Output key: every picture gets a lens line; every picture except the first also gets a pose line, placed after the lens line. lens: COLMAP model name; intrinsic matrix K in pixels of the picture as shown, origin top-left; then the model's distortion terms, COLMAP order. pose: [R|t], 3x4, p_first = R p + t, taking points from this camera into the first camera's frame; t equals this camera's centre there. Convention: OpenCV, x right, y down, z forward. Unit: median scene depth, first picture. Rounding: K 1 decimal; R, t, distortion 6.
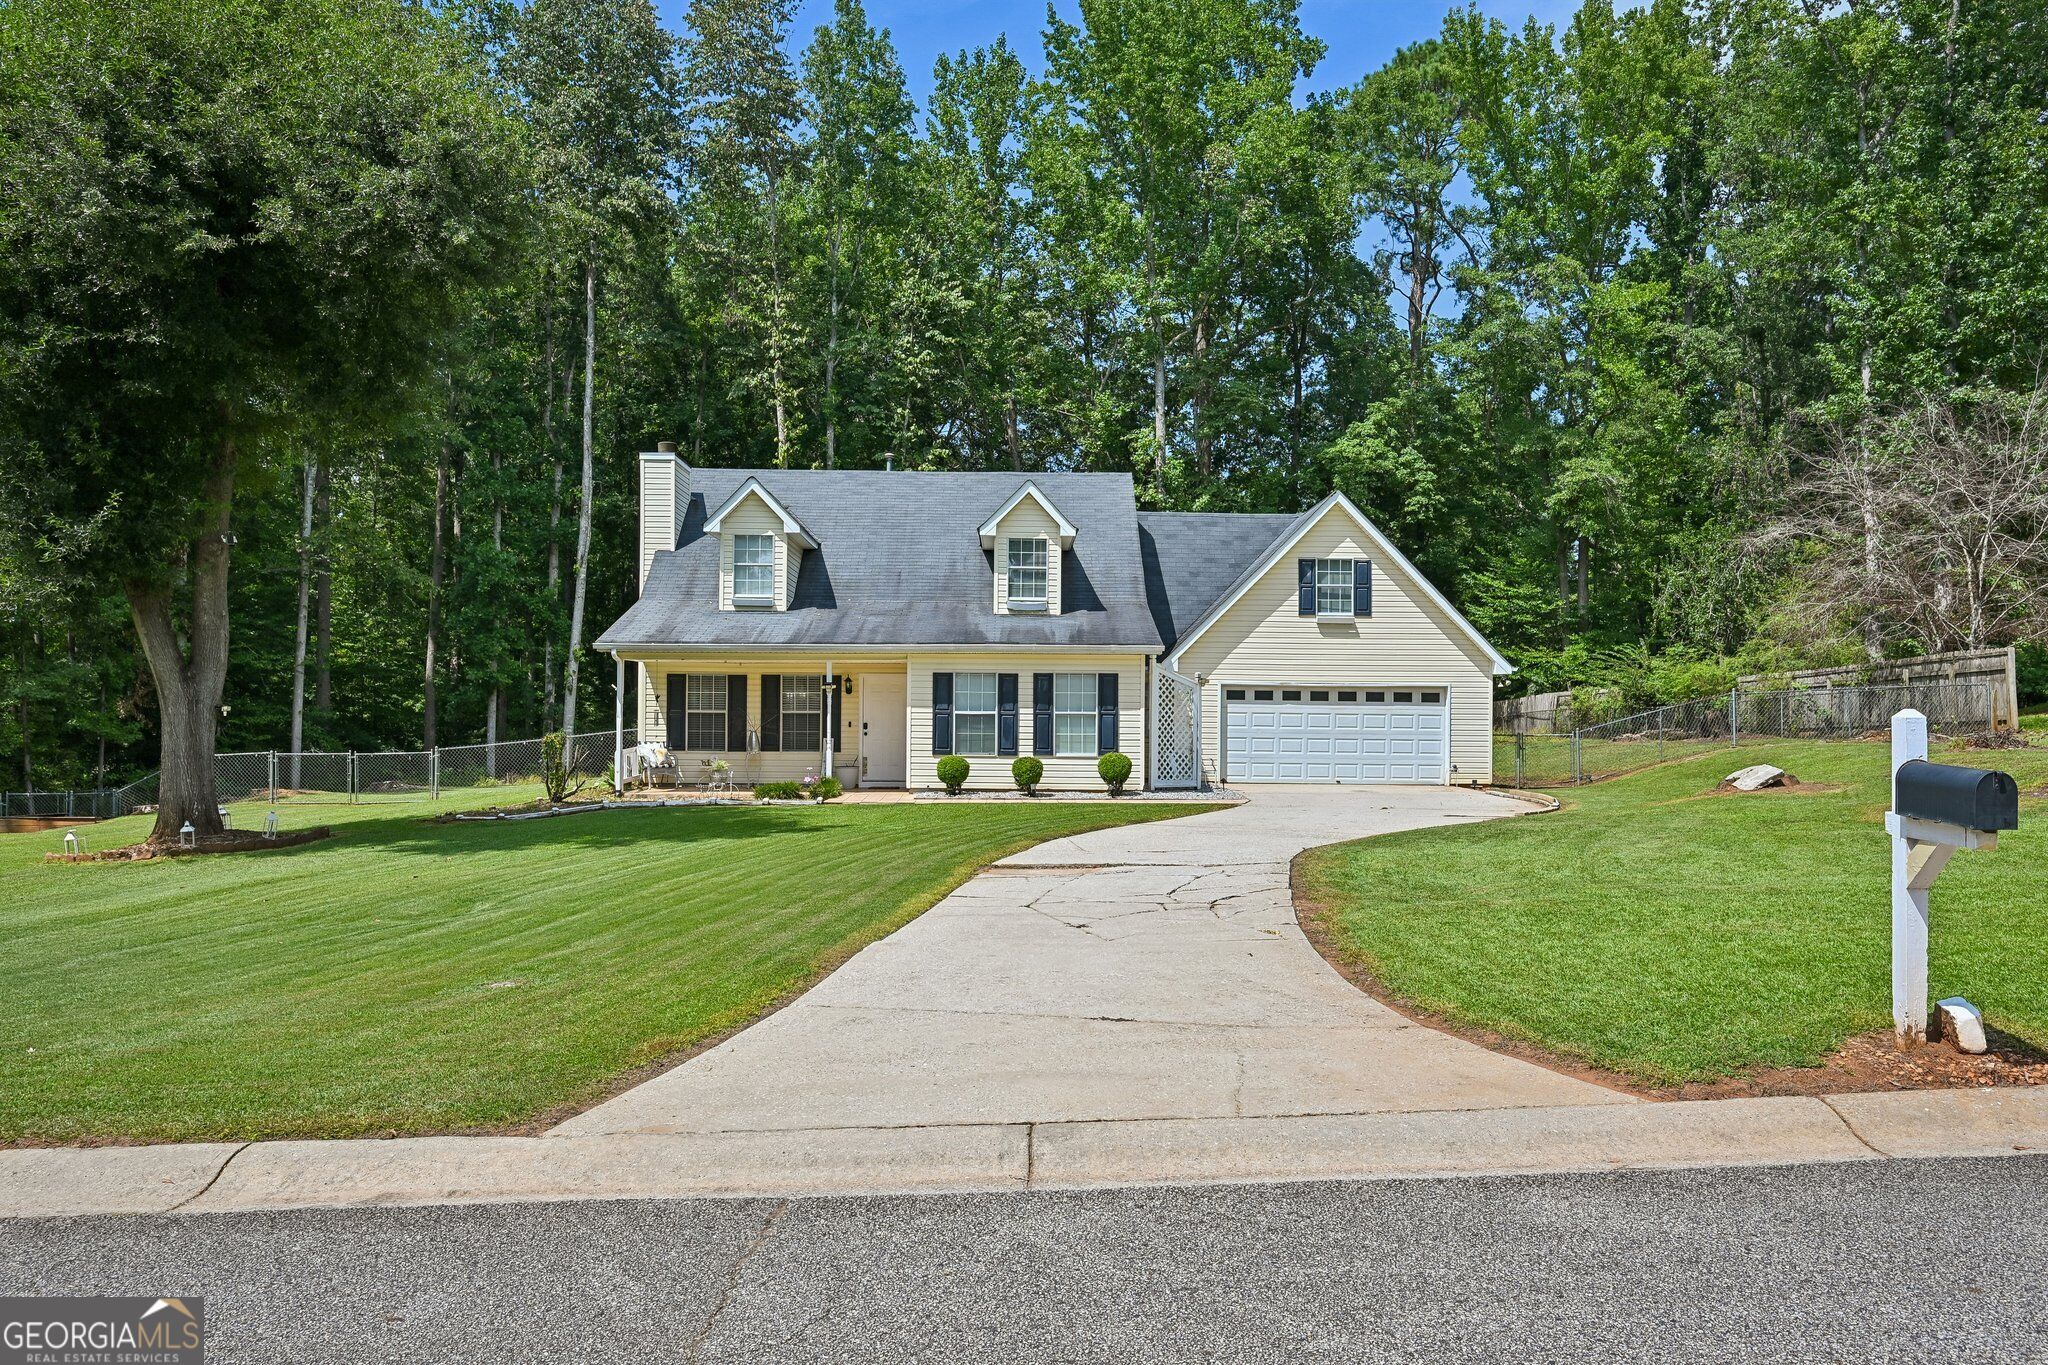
lens RADIAL K [[1455.1, 0, 997.2], [0, 1455.1, 701.3], [0, 0, 1]] dist [-0.004288, 0.002262]
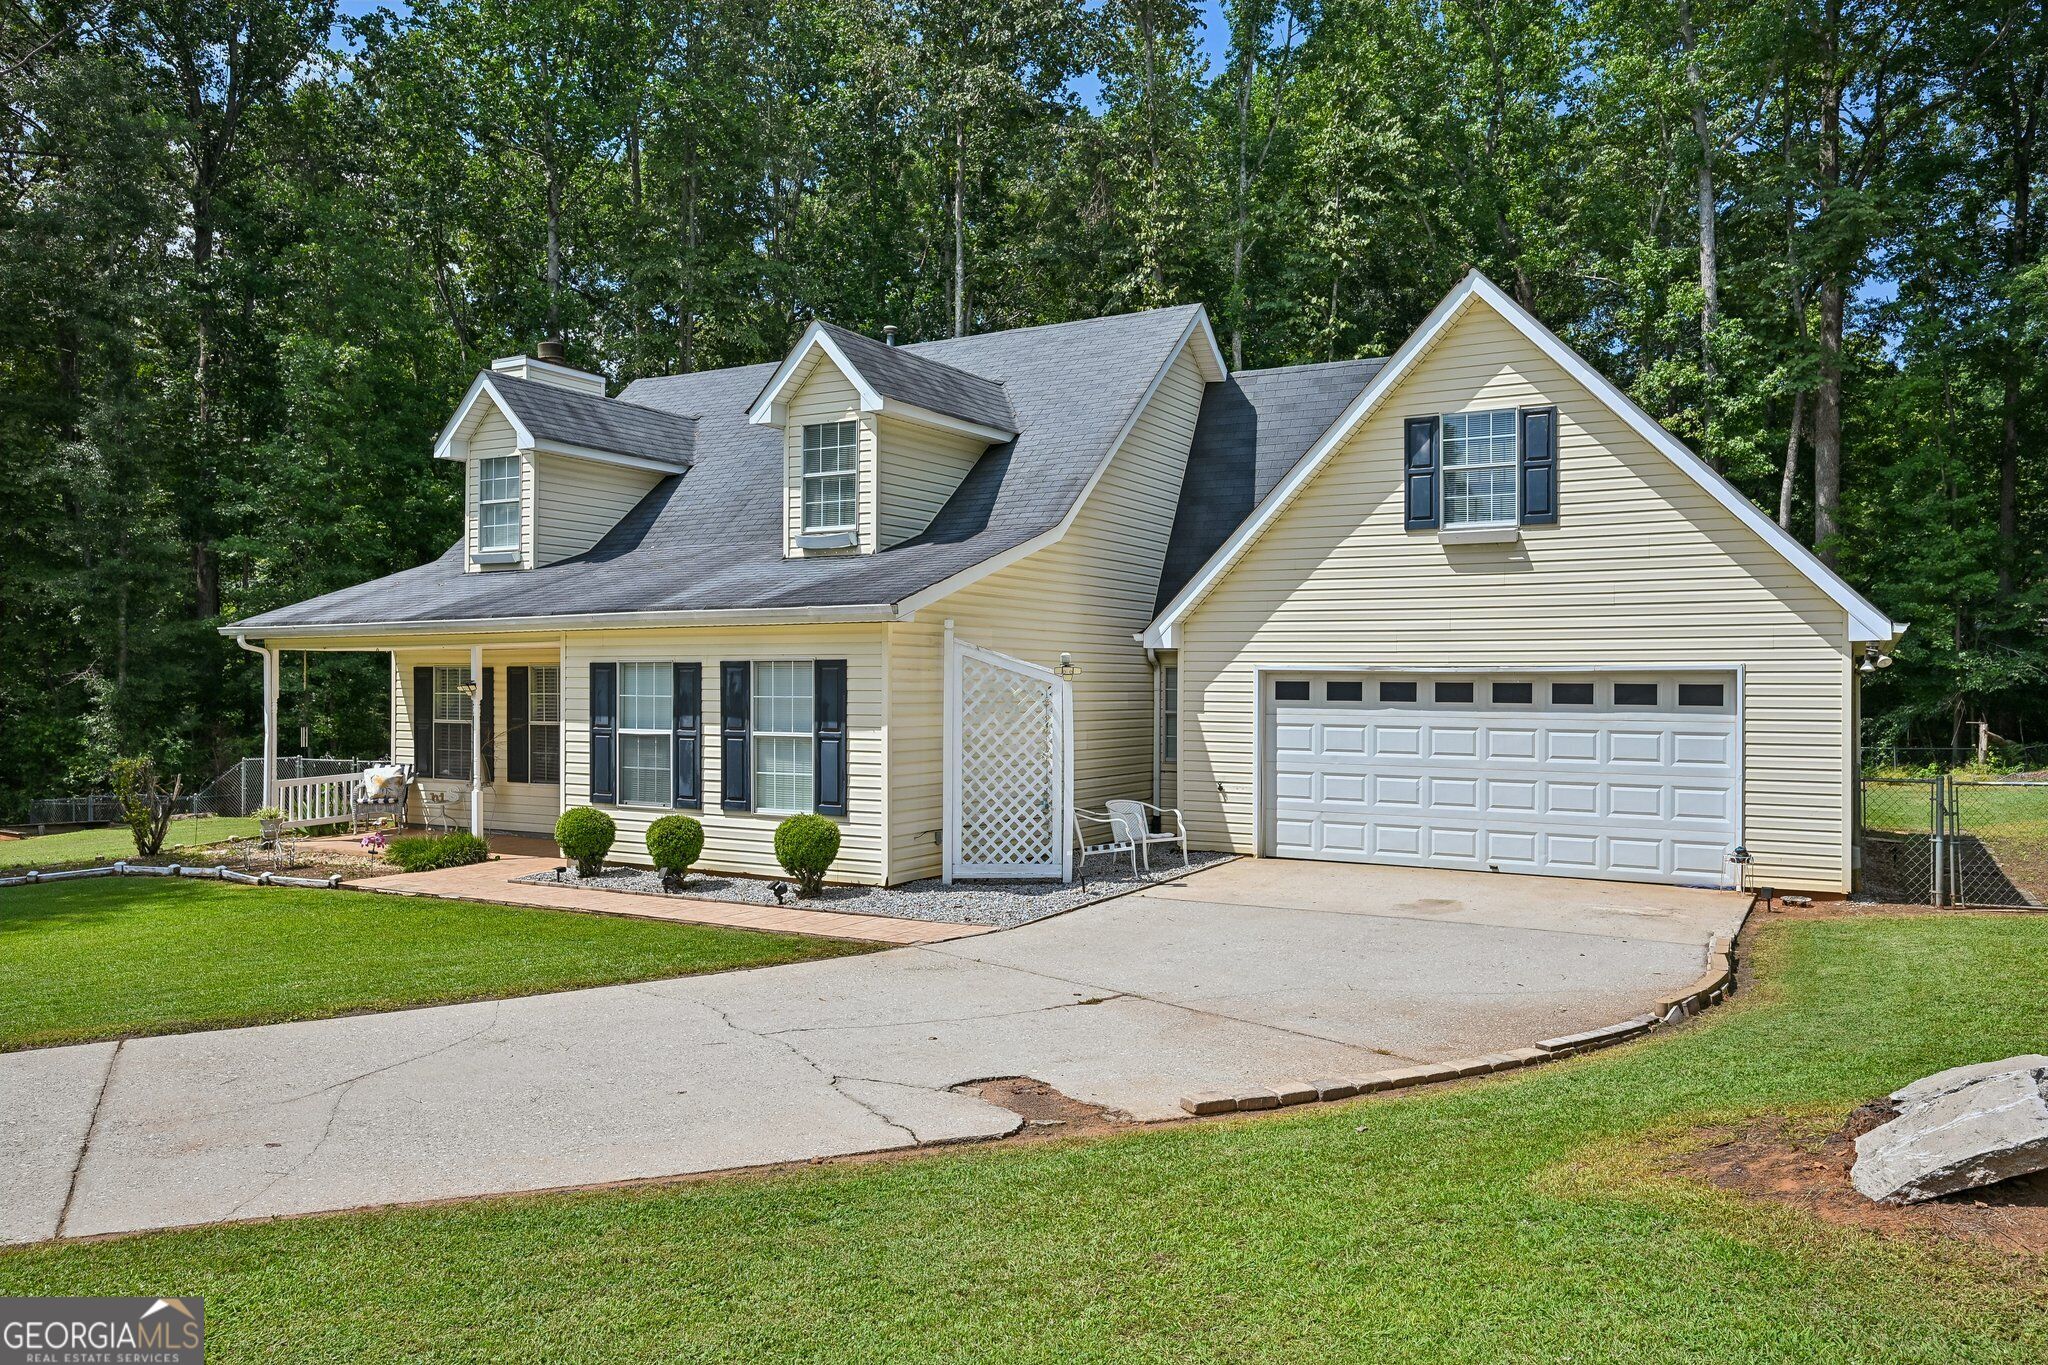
lens RADIAL K [[1455.1, 0, 1016.4], [0, 1455.1, 683.0], [0, 0, 1]] dist [-0.004288, 0.002262]
pose [[0.865155, -0.005988, -0.501468, 0.365848], [0.010636, 0.999923, 0.006409, -0.012372], [0.501391, -0.010879, 0.865152, 0.533370]]
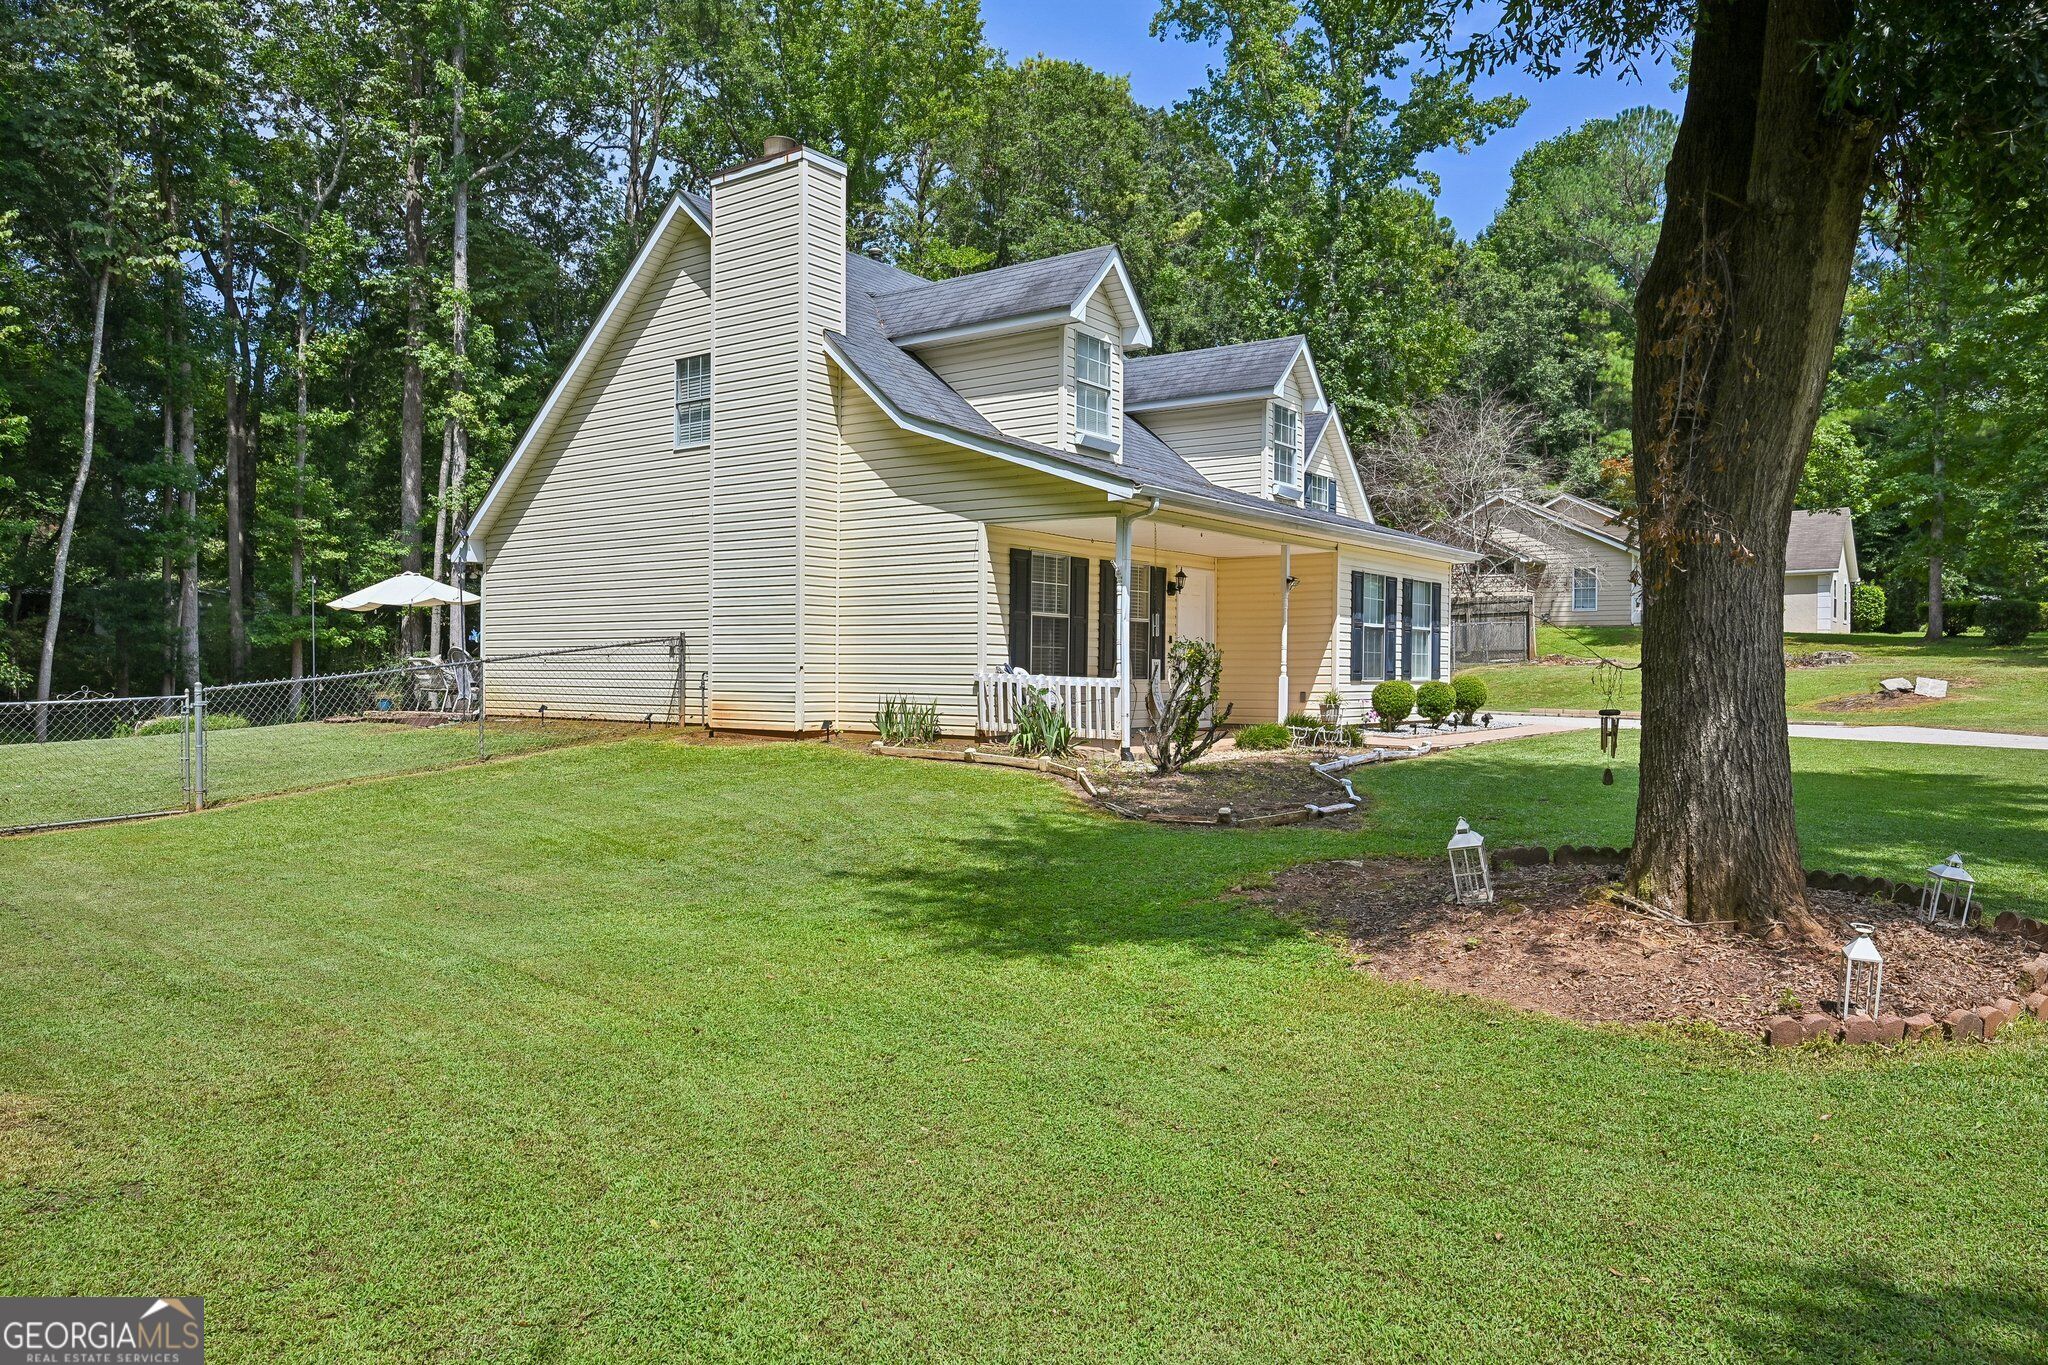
lens RADIAL K [[1382.6, 0, 1023.2], [0, 1382.6, 680.4], [0, 0, 1]] dist [-0.005176, -0.001141]
pose [[0.595232, -0.009908, 0.803493, -0.658200], [-0.010030, 0.999754, 0.019759, 0.022343], [-0.803492, -0.019820, 0.594986, 0.656122]]
